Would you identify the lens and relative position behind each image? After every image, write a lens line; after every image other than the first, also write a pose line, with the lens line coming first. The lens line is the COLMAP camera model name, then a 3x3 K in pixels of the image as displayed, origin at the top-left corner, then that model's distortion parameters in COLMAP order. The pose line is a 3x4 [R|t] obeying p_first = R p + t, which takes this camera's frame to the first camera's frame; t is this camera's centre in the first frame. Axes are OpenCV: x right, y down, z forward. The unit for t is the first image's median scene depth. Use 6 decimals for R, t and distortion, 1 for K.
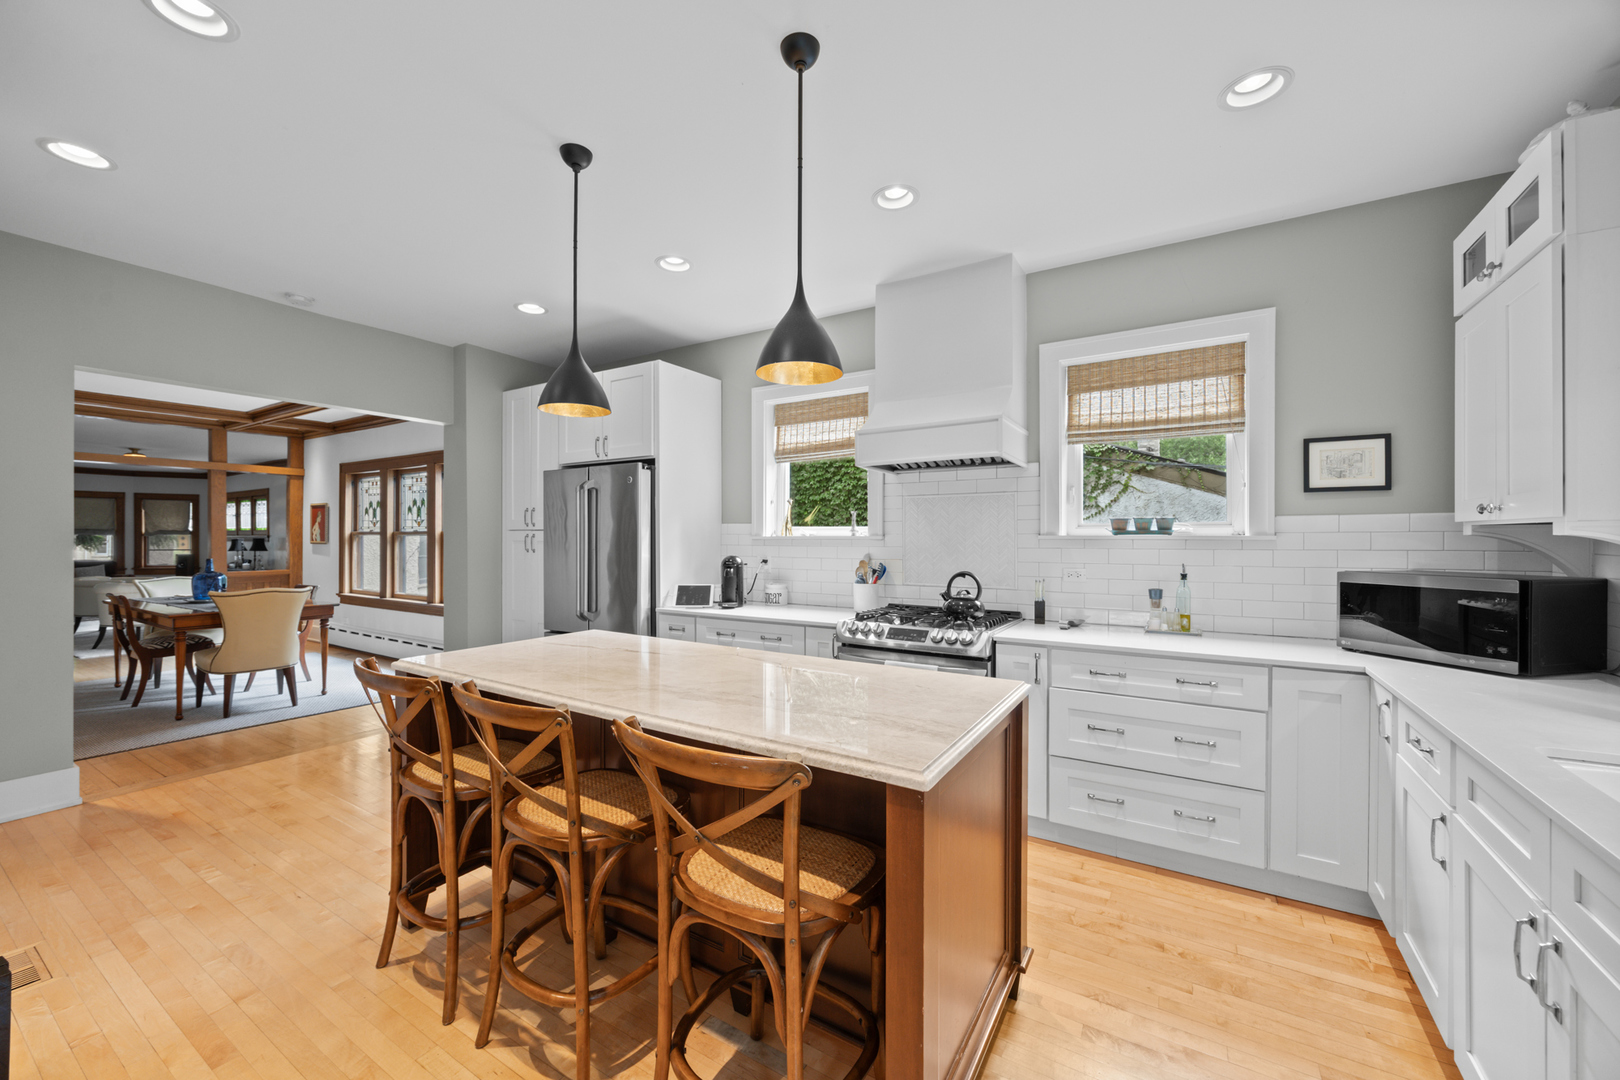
lens RADIAL K [[628.5, 0, 797.1], [0, 628.5, 534.2], [0, 0, 1]] dist [-0.006223, 0.000161]
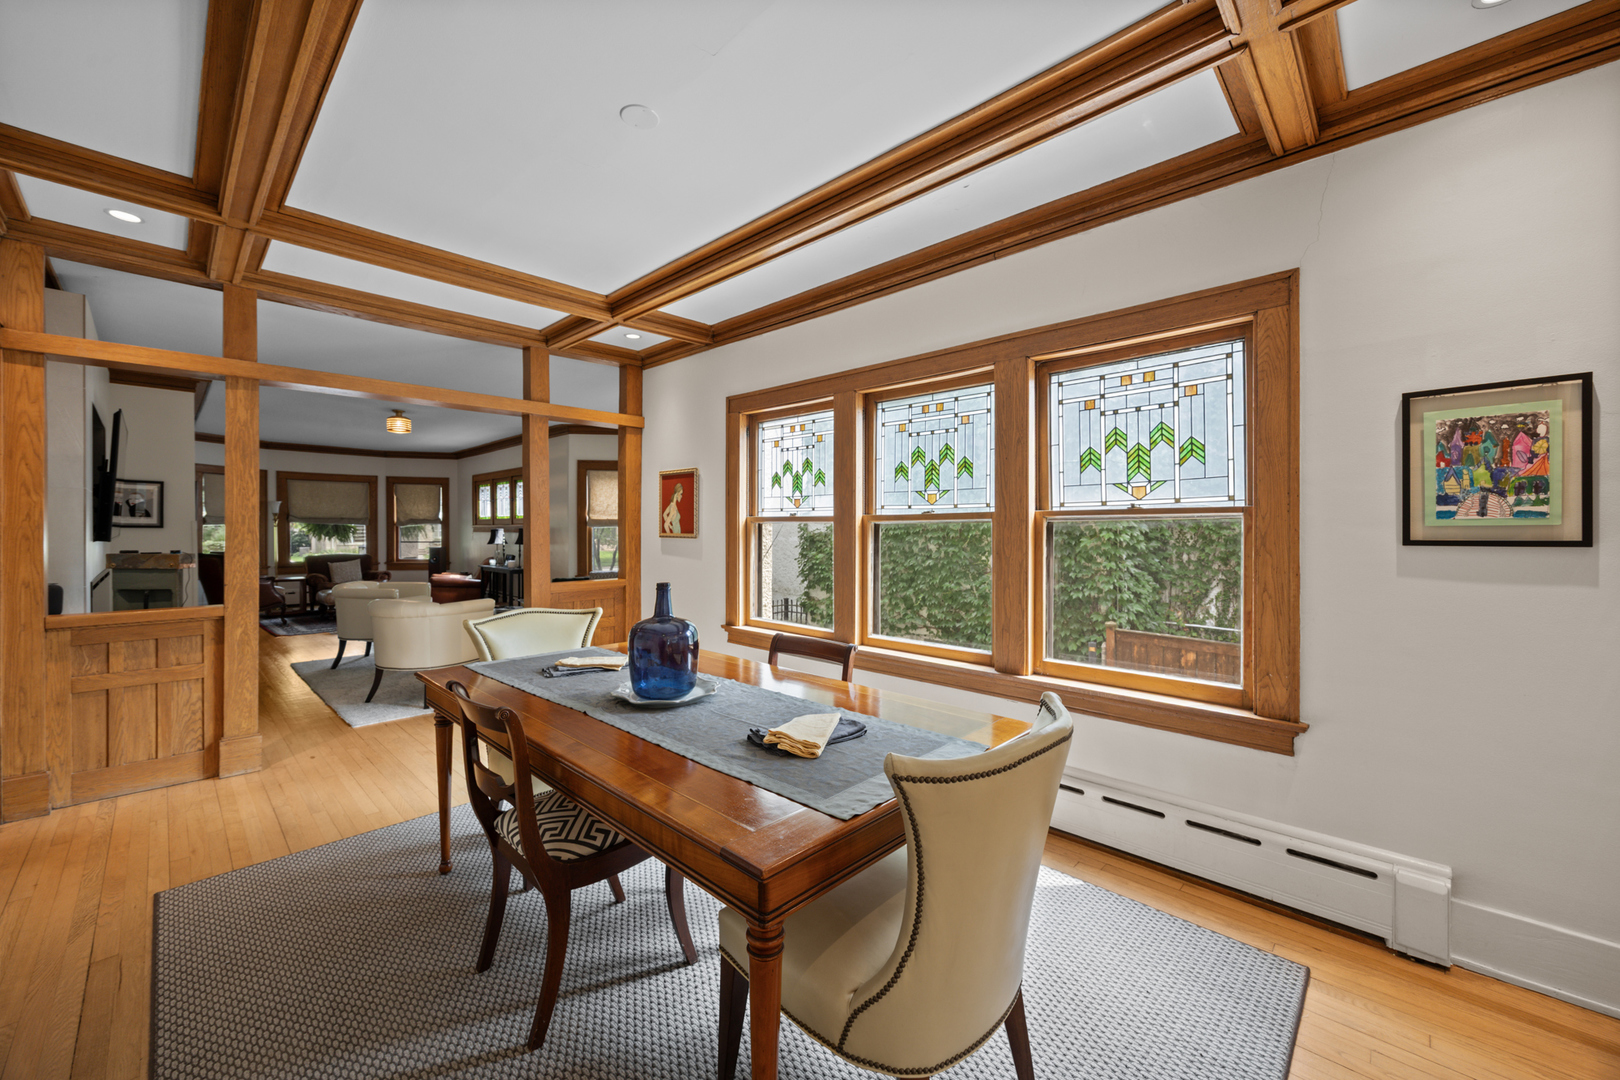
lens RADIAL K [[628.5, 0, 798.7], [0, 628.5, 533.9], [0, 0, 1]] dist [-0.006223, 0.000161]
pose [[0.978273, 0.003368, -0.207292, -0.332733], [-0.000702, 0.999916, 0.012931, 0.002511], [0.207318, -0.012504, 0.978194, 0.276196]]
